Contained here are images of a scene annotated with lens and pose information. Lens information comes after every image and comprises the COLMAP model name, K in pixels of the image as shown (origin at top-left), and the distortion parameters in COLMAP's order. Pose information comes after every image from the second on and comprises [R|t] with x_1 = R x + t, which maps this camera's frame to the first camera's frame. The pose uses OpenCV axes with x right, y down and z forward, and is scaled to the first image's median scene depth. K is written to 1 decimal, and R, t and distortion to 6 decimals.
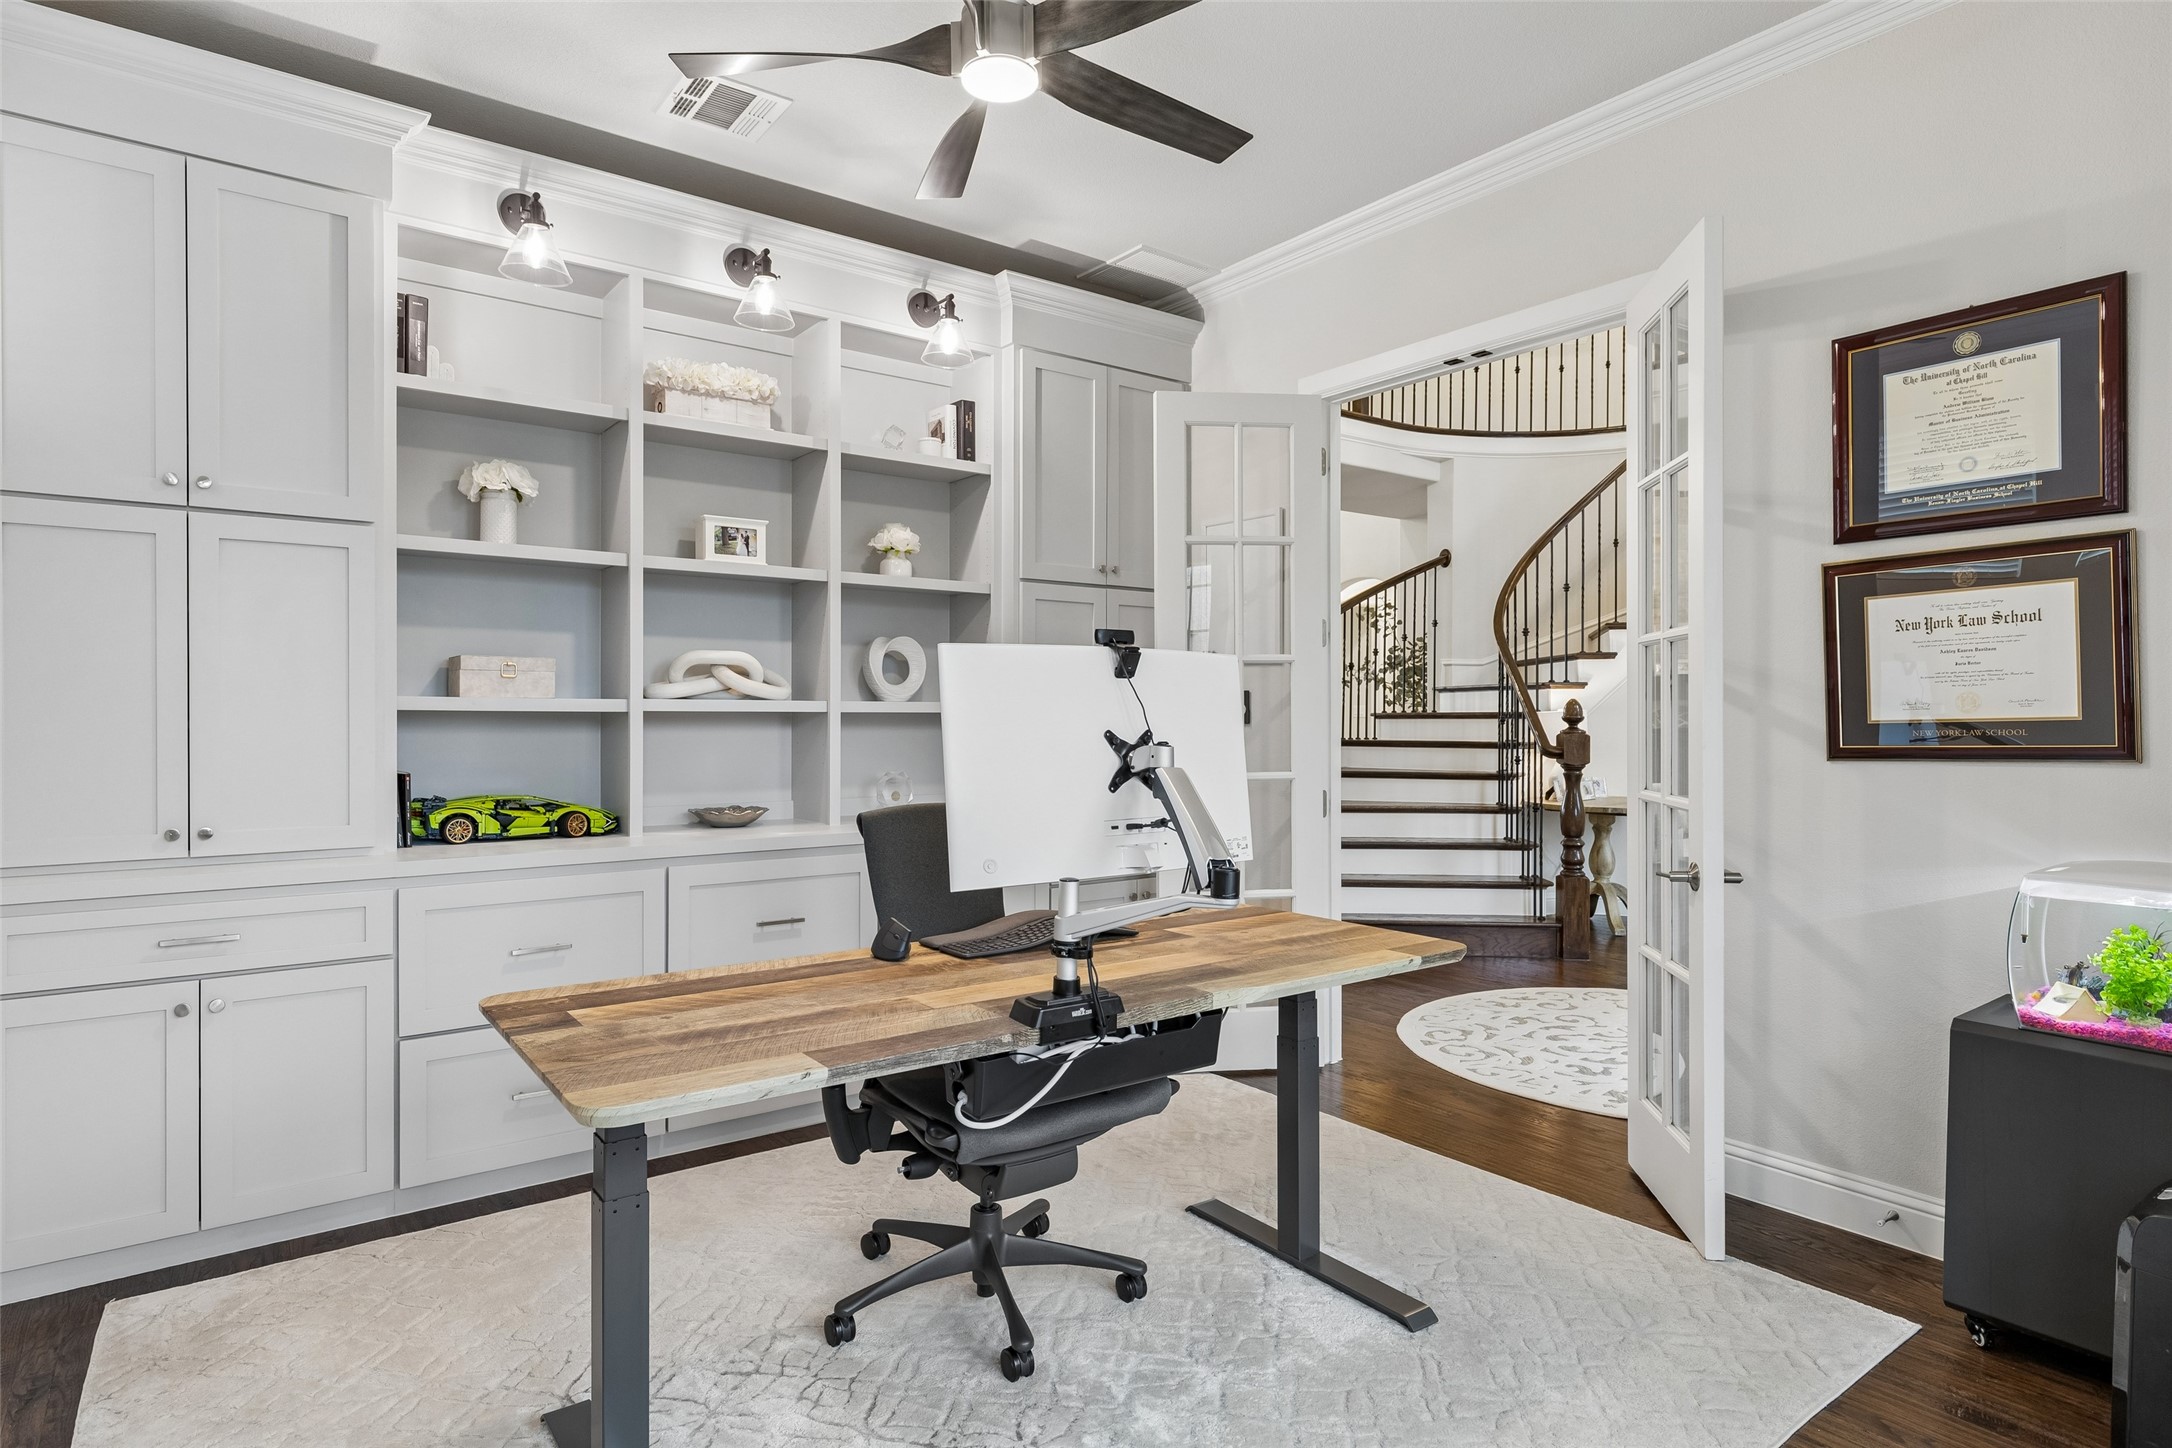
lens RADIAL K [[1162.1, 0, 1079.7], [0, 1162.1, 717.8], [0, 0, 1]] dist [0.000045, -0.000121]
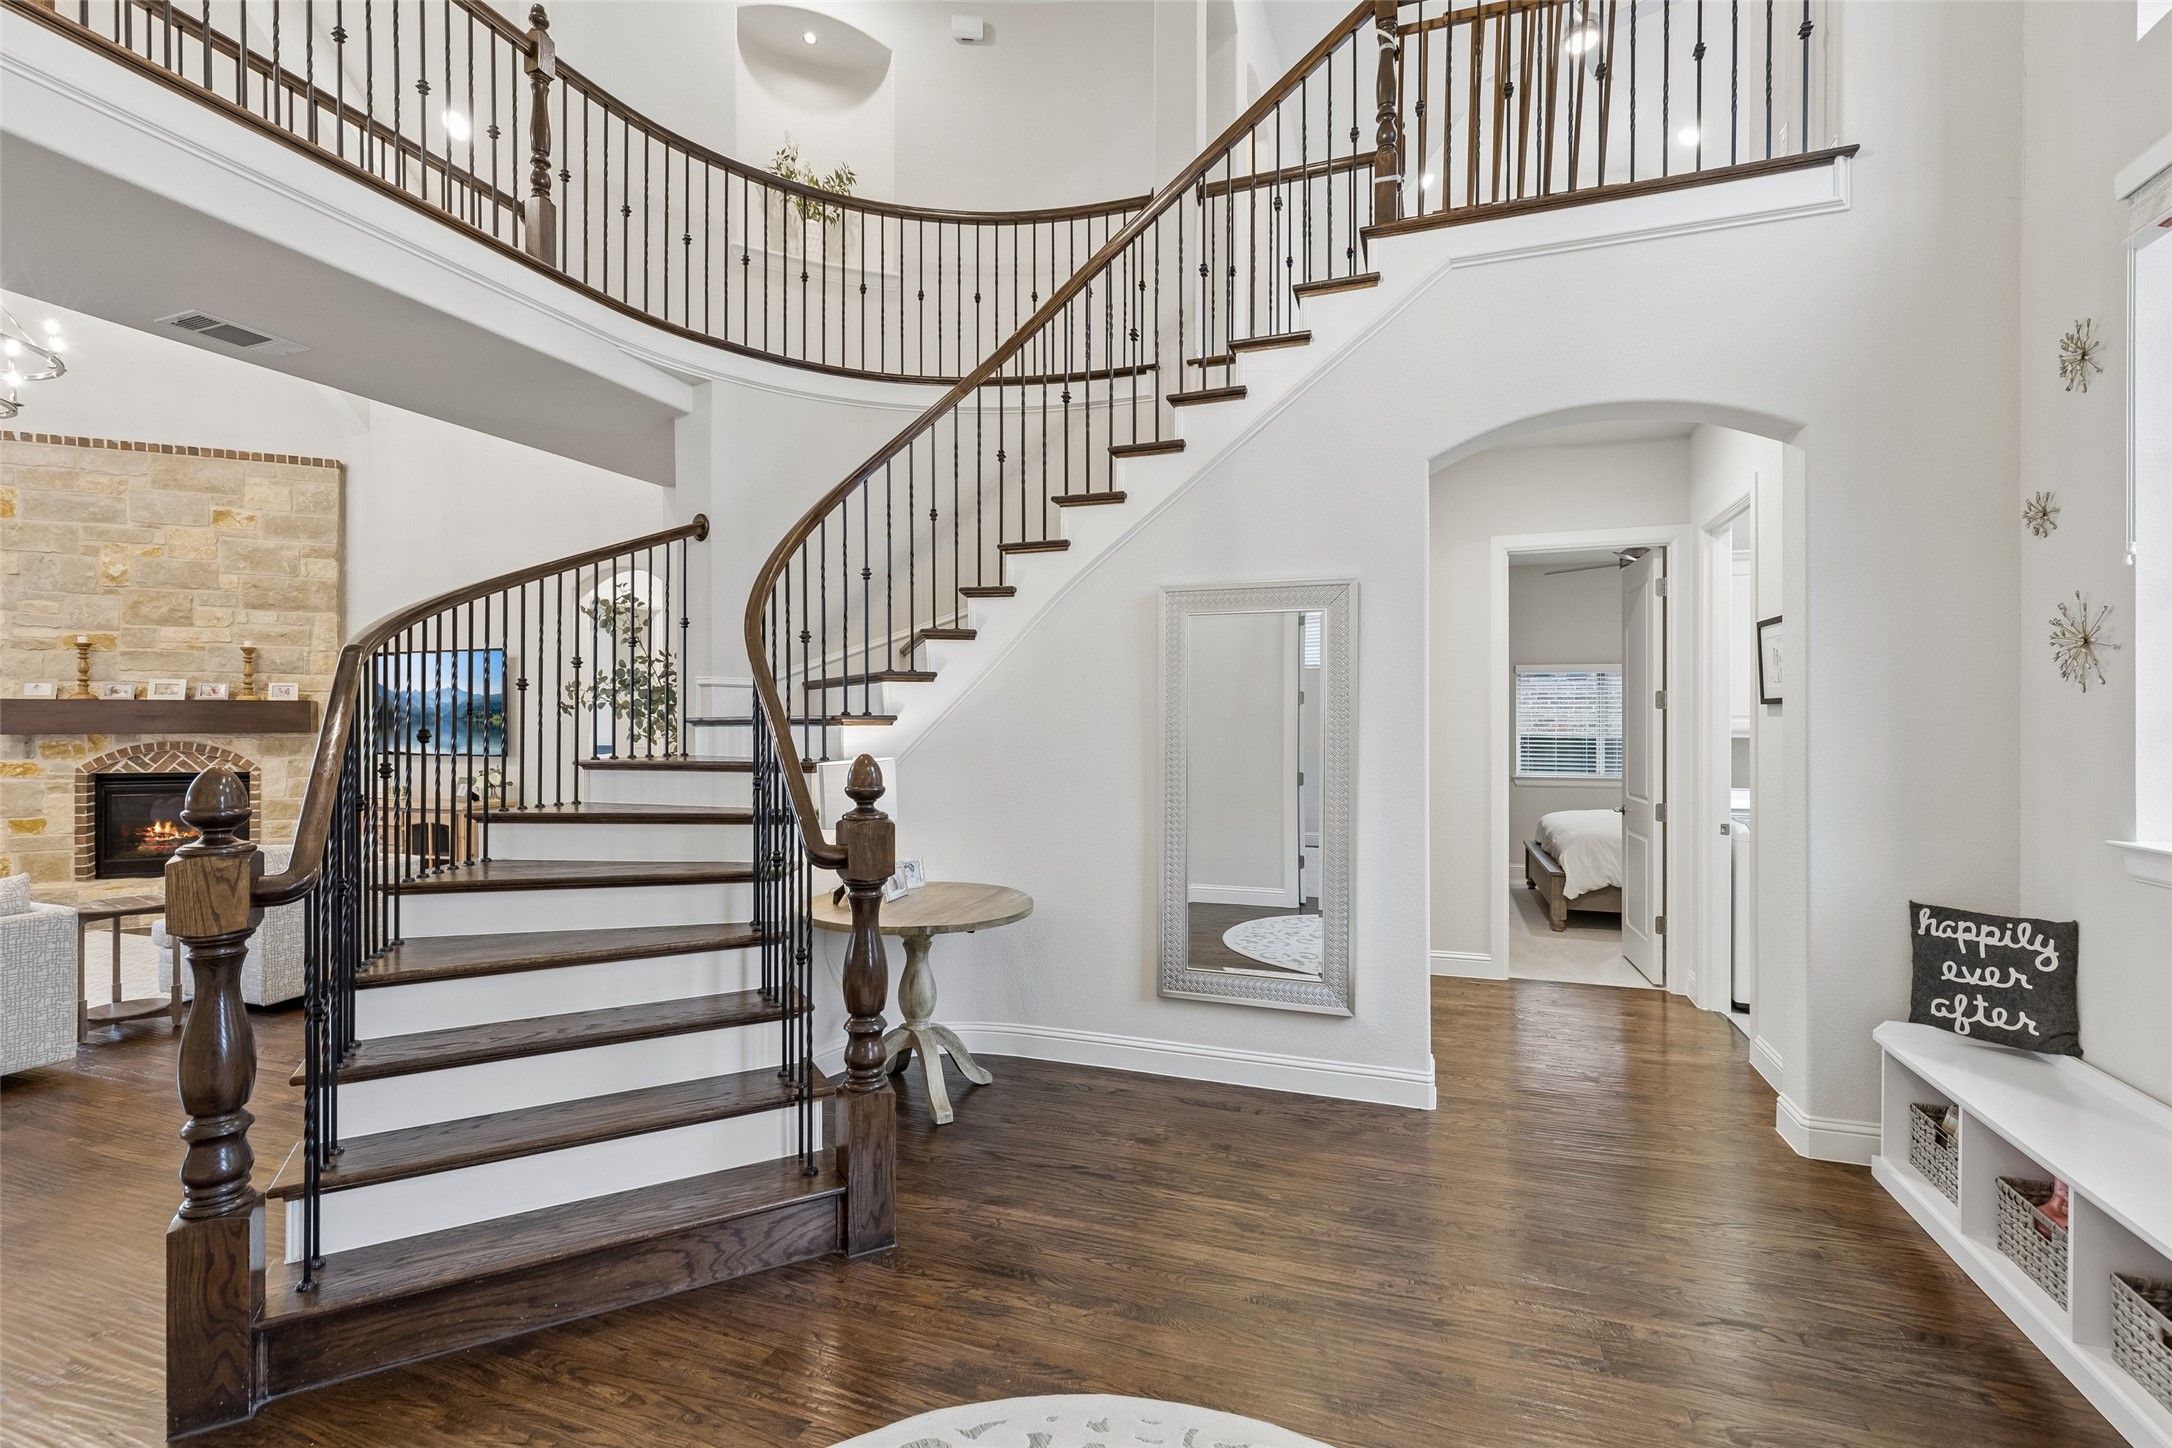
lens RADIAL K [[968.2, 0, 1076.6], [0, 968.2, 724.1], [0, 0, 1]] dist [0.005874, -0.001162]
pose [[0.833845, -0.003378, 0.551988, 0.221491], [0.004034, 0.999992, 0.000026, -0.026207], [-0.551983, 0.002205, 0.833852, 0.489789]]
